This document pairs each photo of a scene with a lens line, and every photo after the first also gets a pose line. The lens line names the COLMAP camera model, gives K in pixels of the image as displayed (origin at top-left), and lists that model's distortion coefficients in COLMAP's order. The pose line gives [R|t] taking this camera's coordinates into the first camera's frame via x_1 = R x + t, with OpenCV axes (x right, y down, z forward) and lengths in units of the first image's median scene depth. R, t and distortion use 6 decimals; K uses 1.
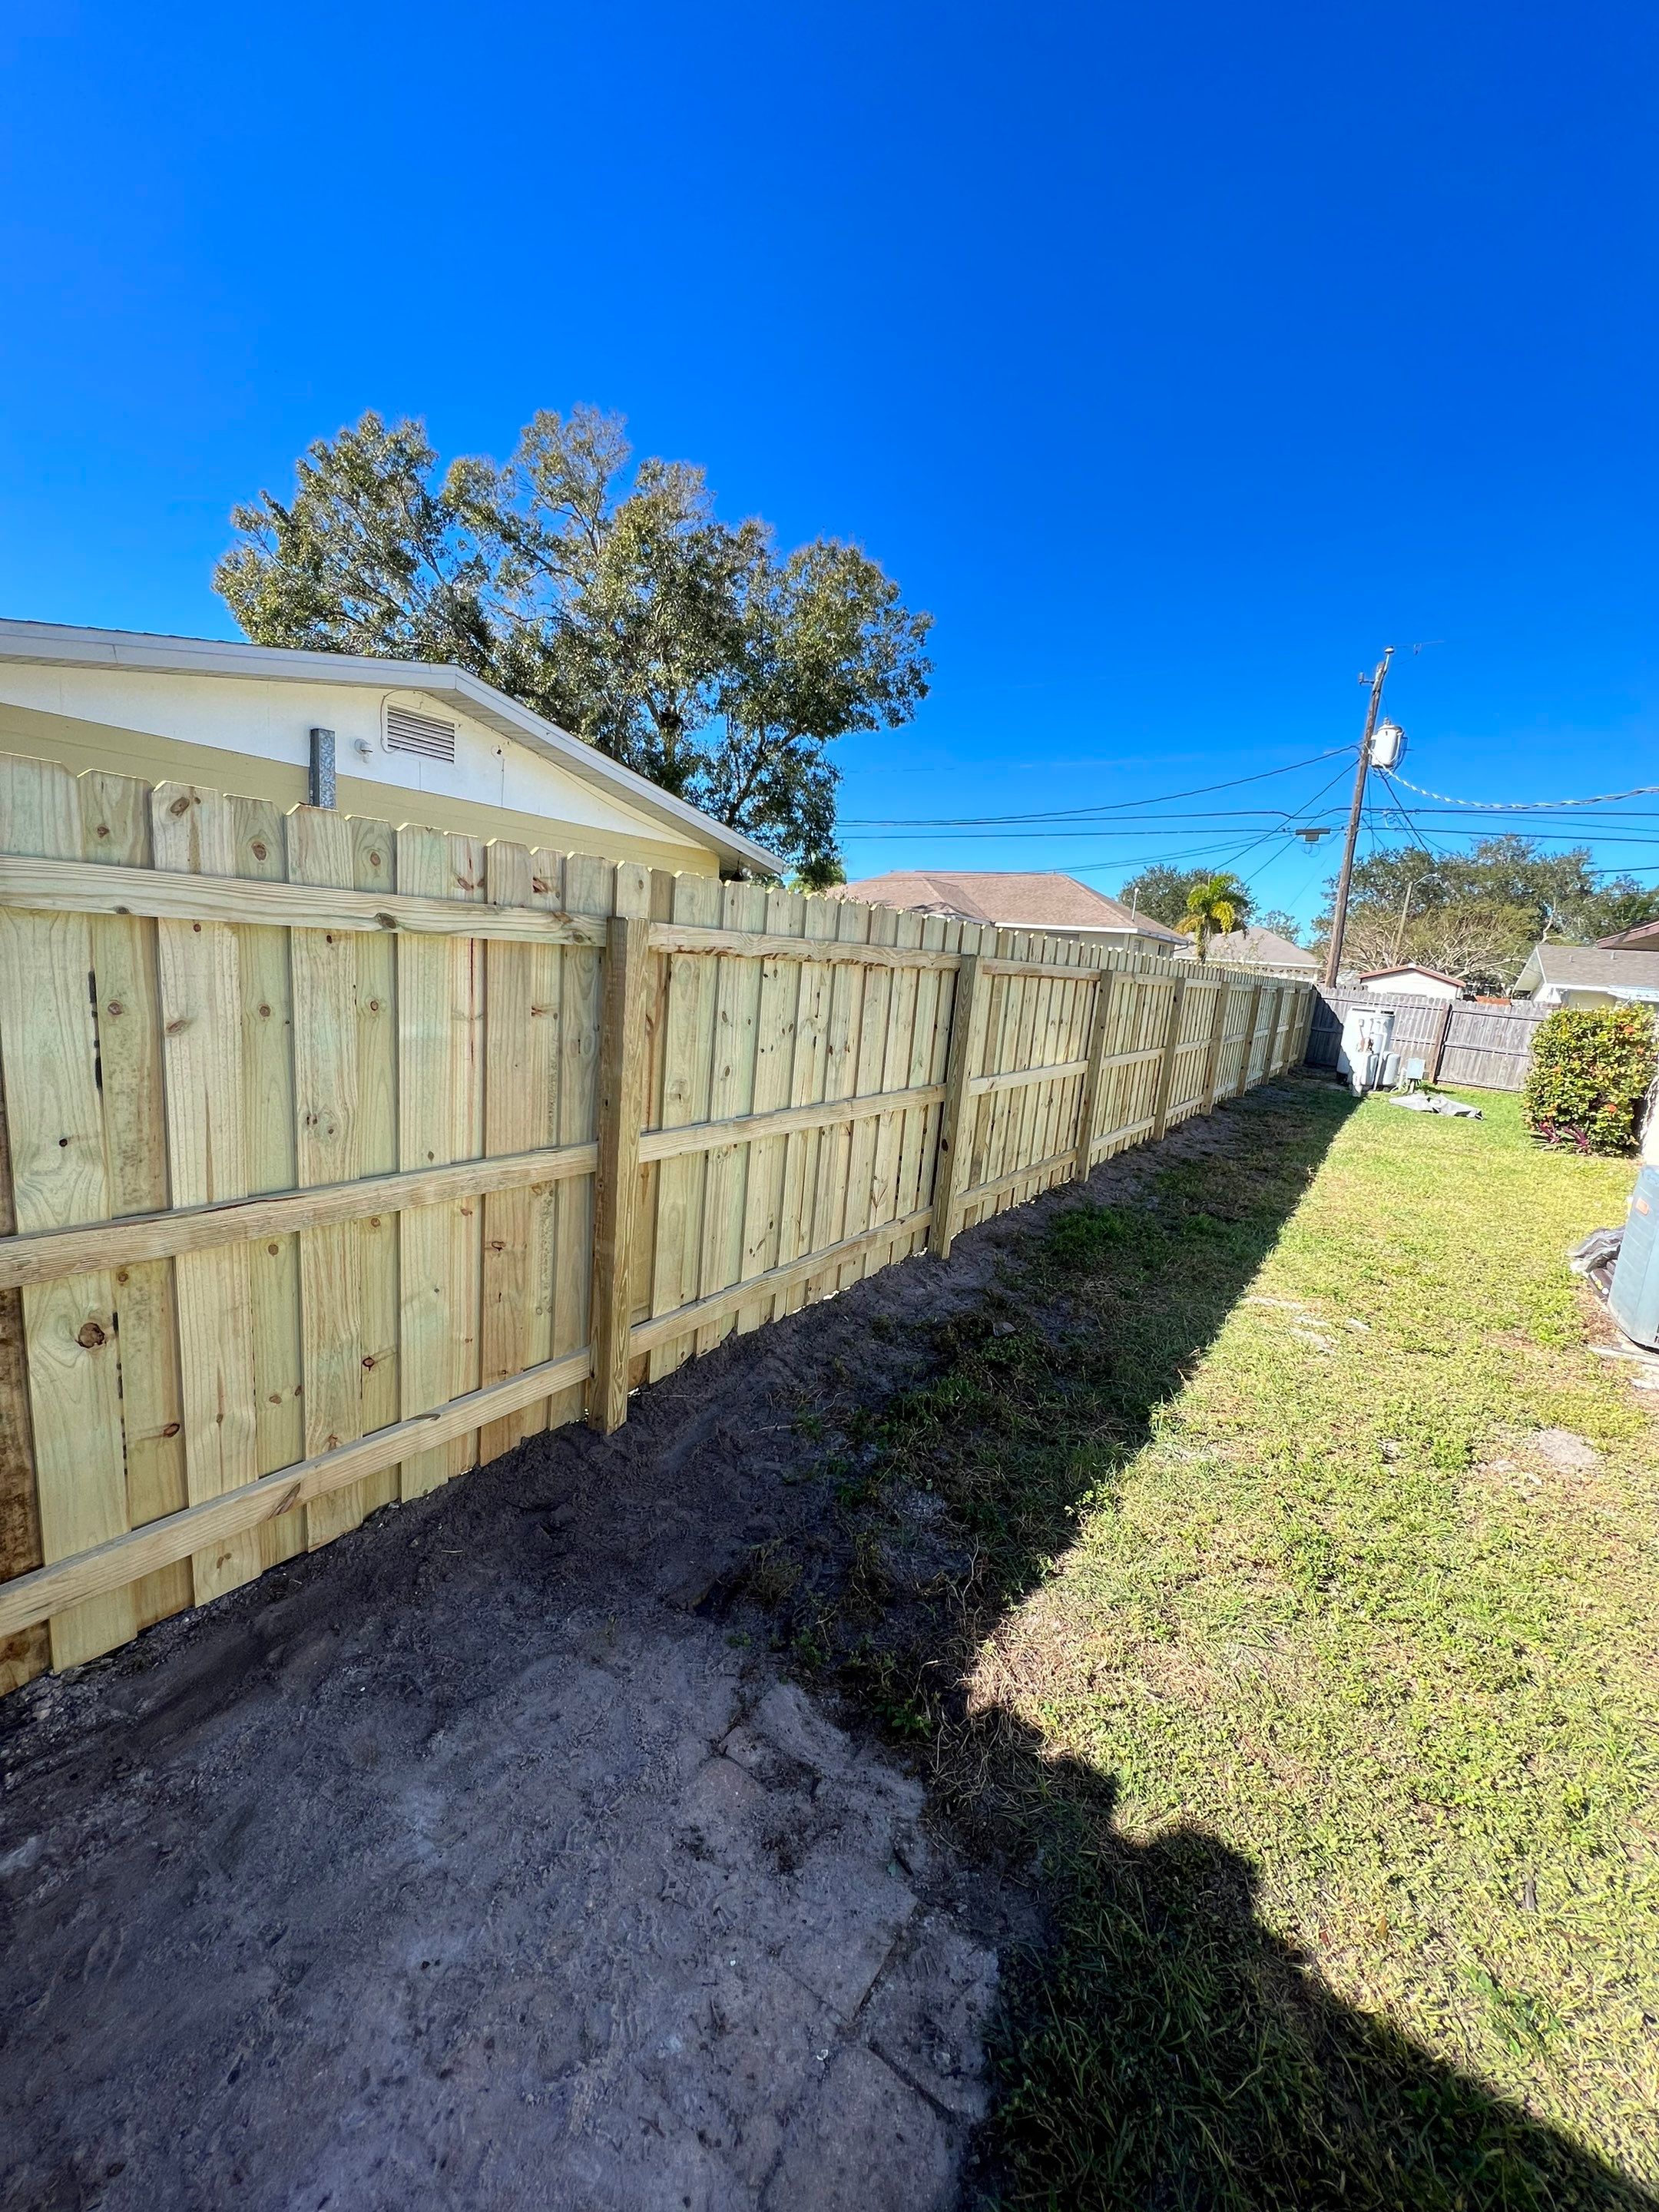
lens RADIAL K [[888.7, 0, 835.1], [0, 888.7, 1108.0], [0, 0, 1]] dist [0.001274, 0.000015]
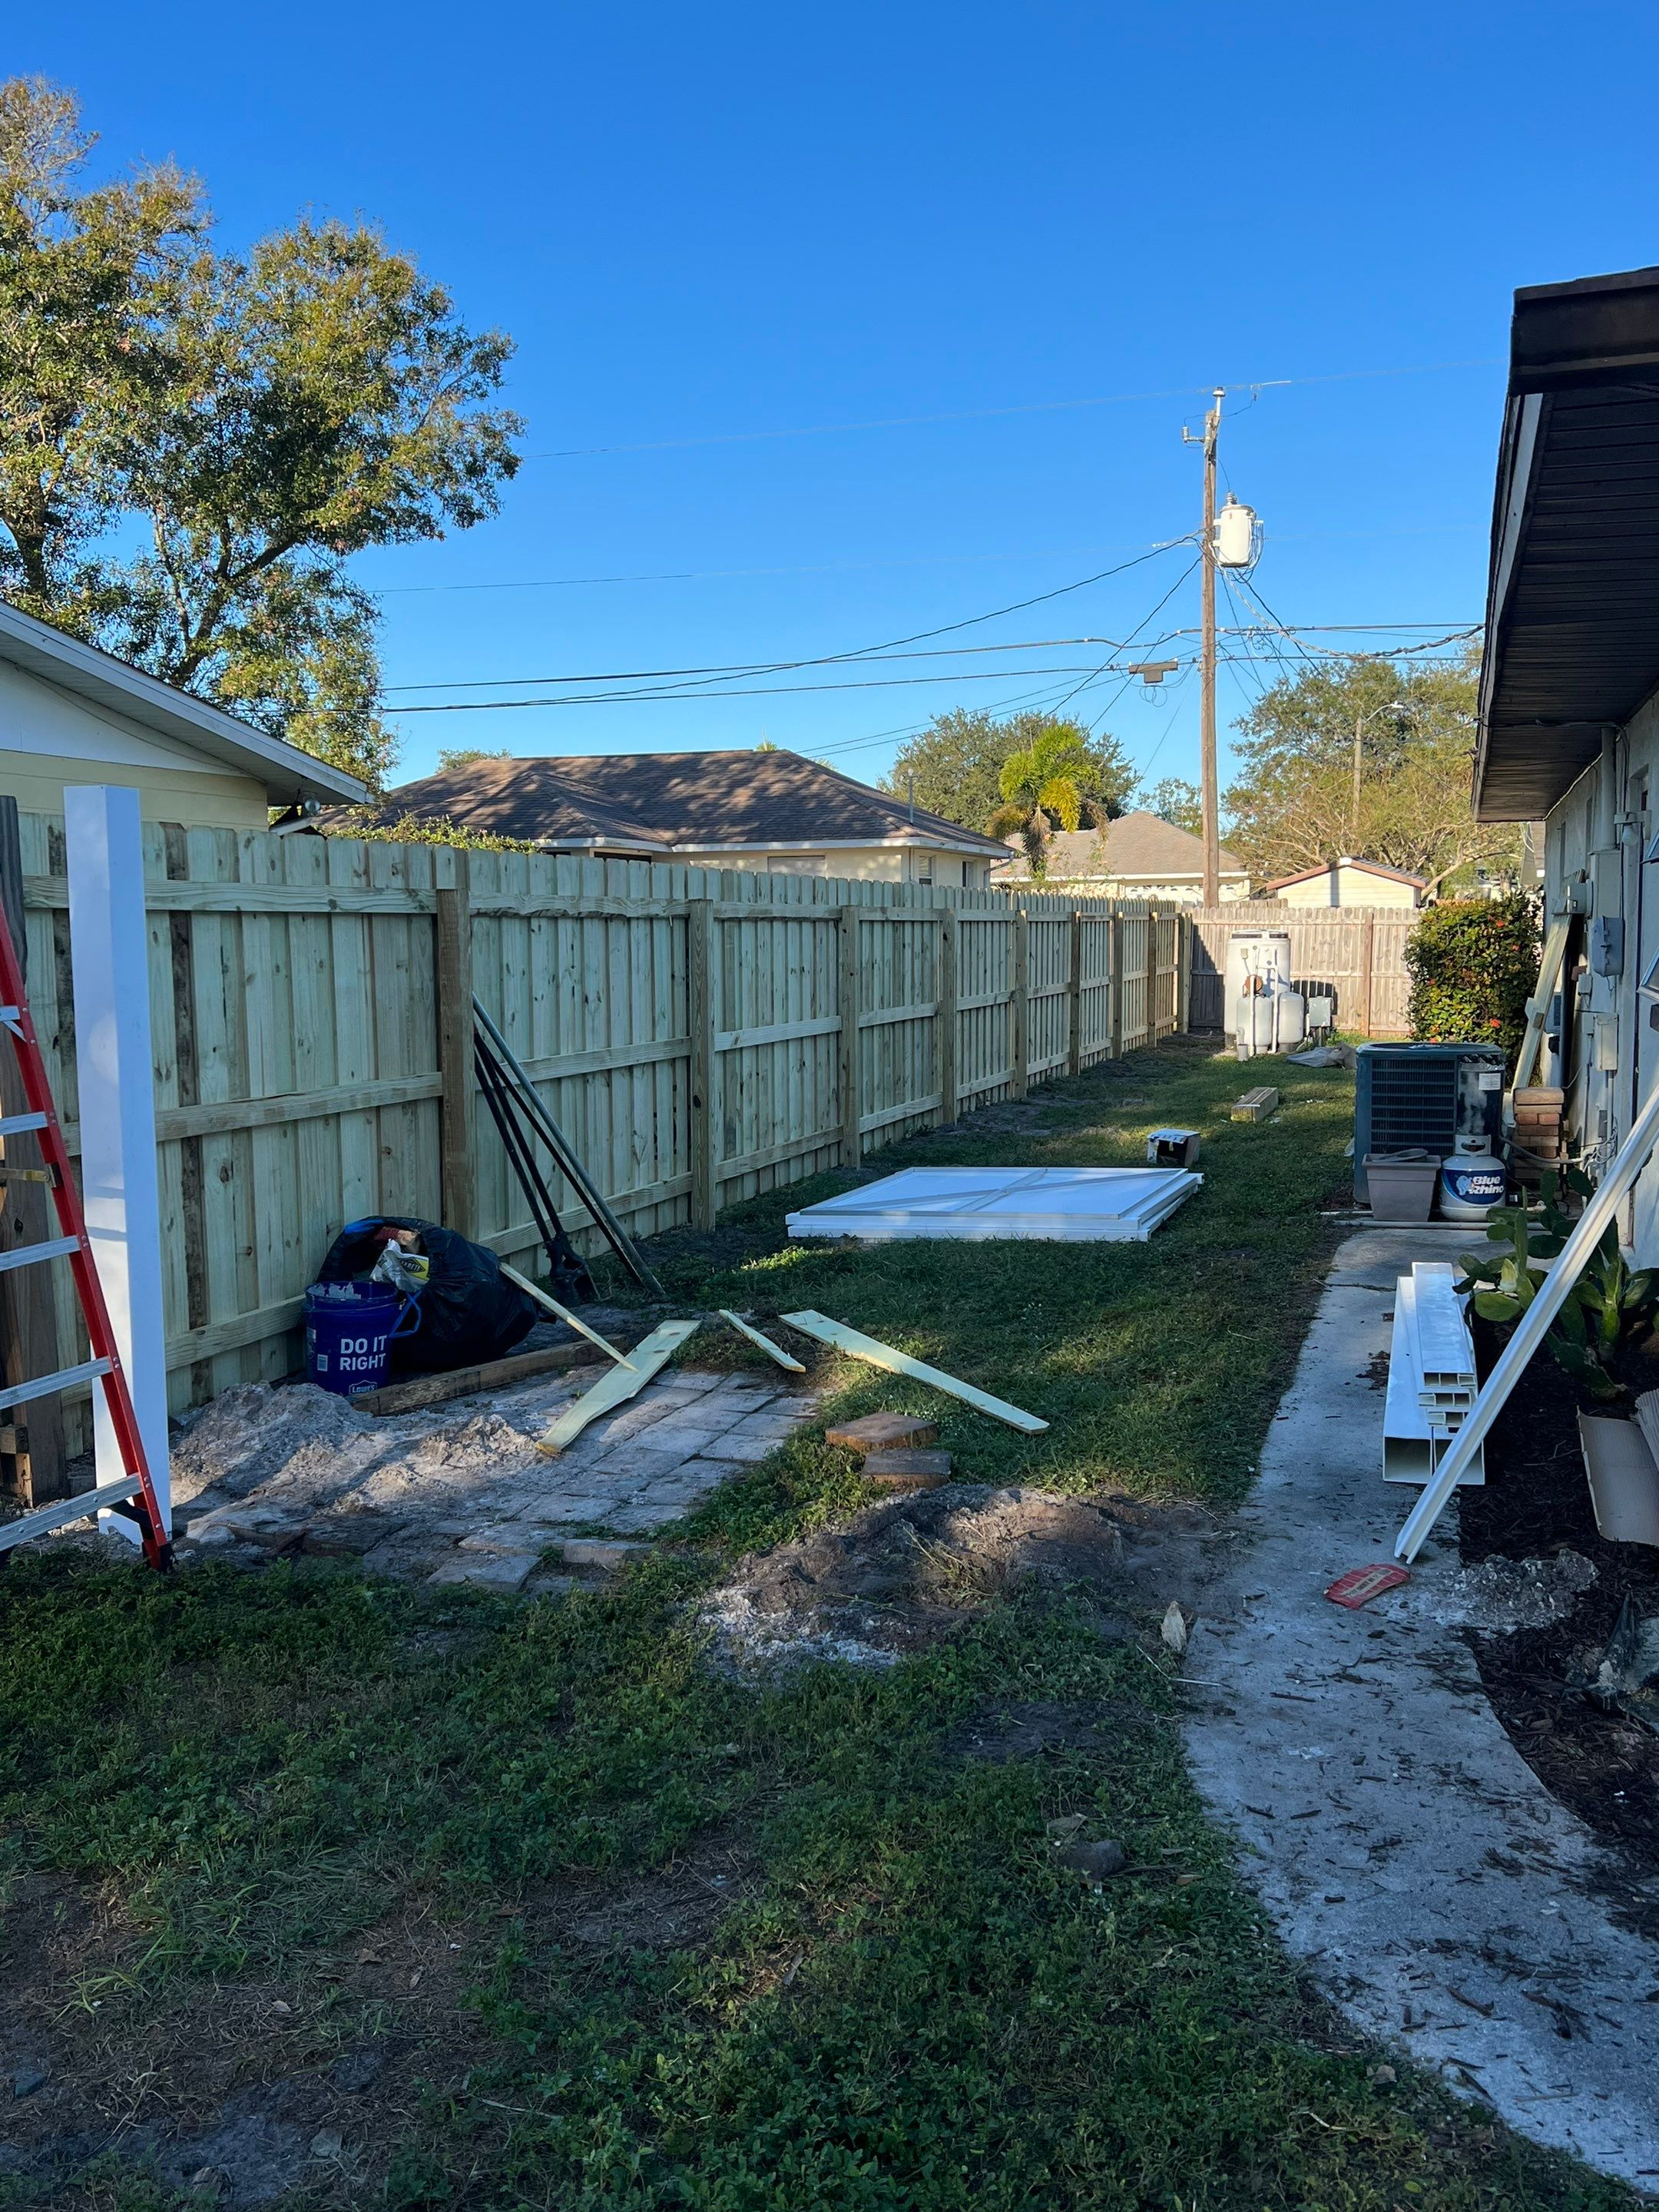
lens RADIAL K [[1870.0, 0, 835.0], [0, 1870.0, 1089.4], [0, 0, 1]] dist [0.146950, -0.280831]
pose [[0.961673, -0.110308, 0.251031, -0.067584], [0.129227, 0.989791, -0.060124, 0.048867], [-0.241836, 0.090259, 0.966110, -0.276584]]
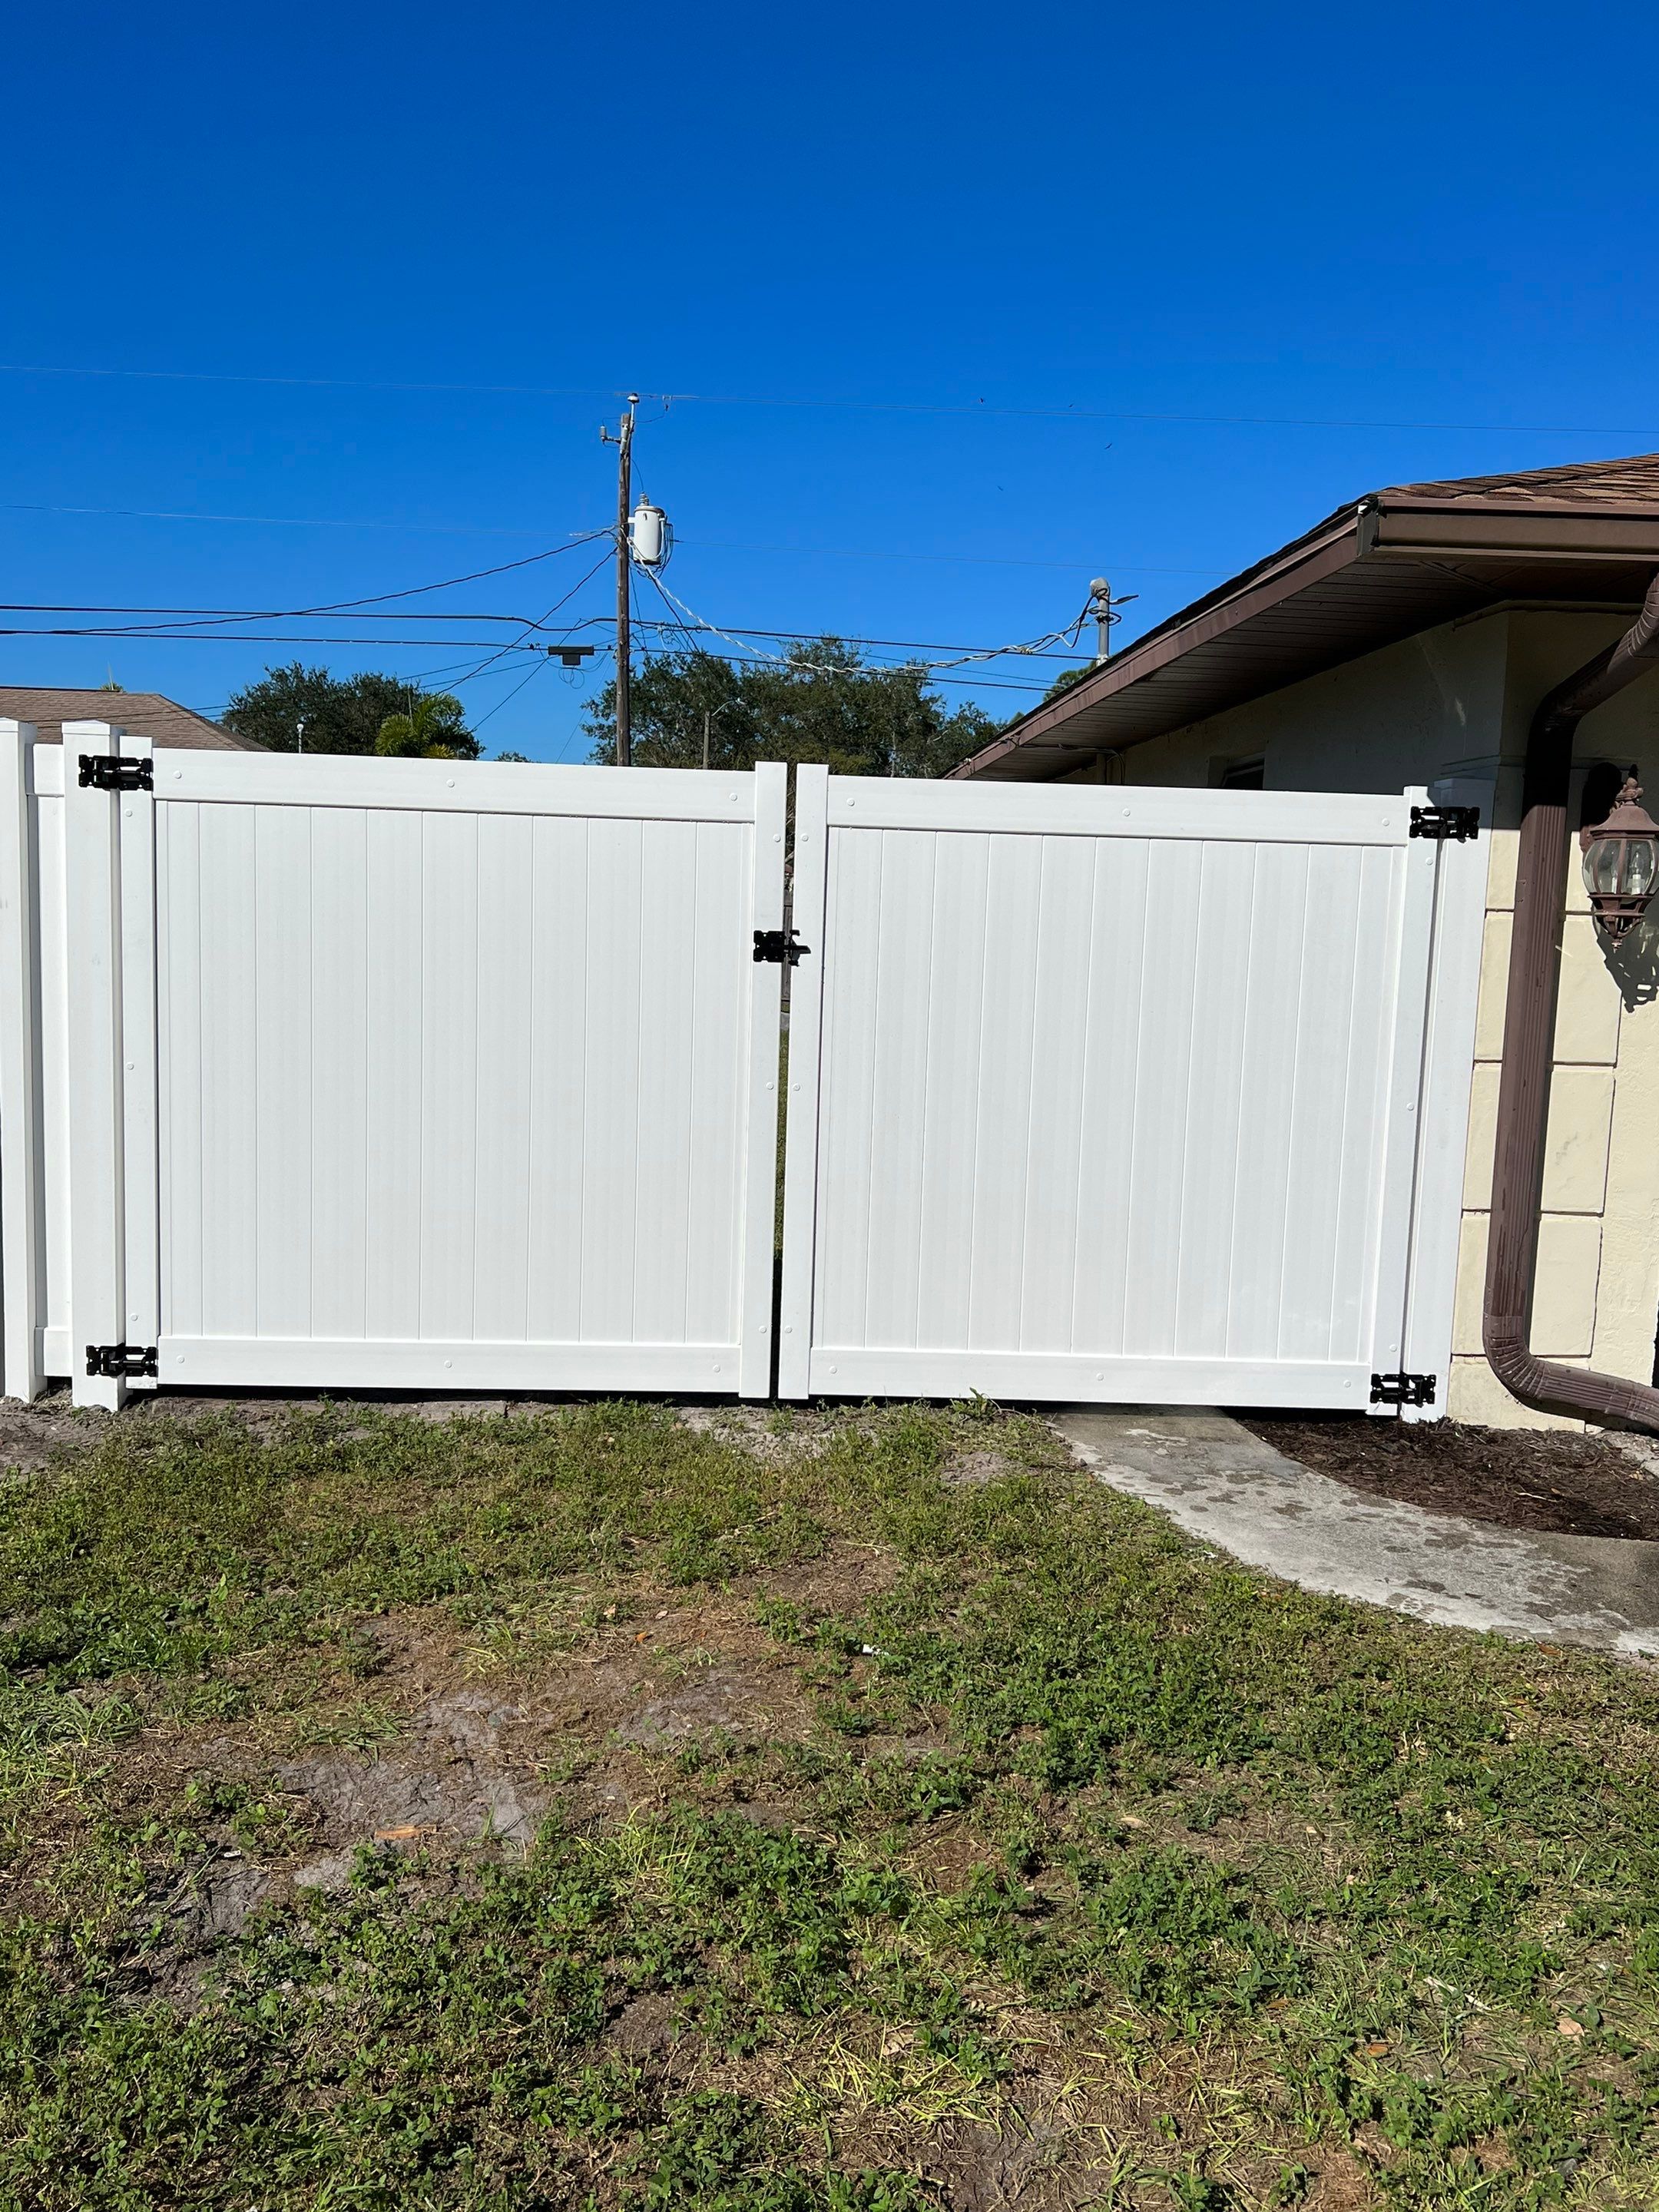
lens RADIAL K [[1836.3, 0, 835.7], [0, 1836.3, 1114.3], [0, 0, 1]] dist [0.082236, -0.001496]
pose [[0.809960, -0.121076, 0.573852, -0.181463], [0.134572, 0.990720, 0.019089, 0.045968], [-0.570838, 0.061763, 0.818736, -0.297121]]
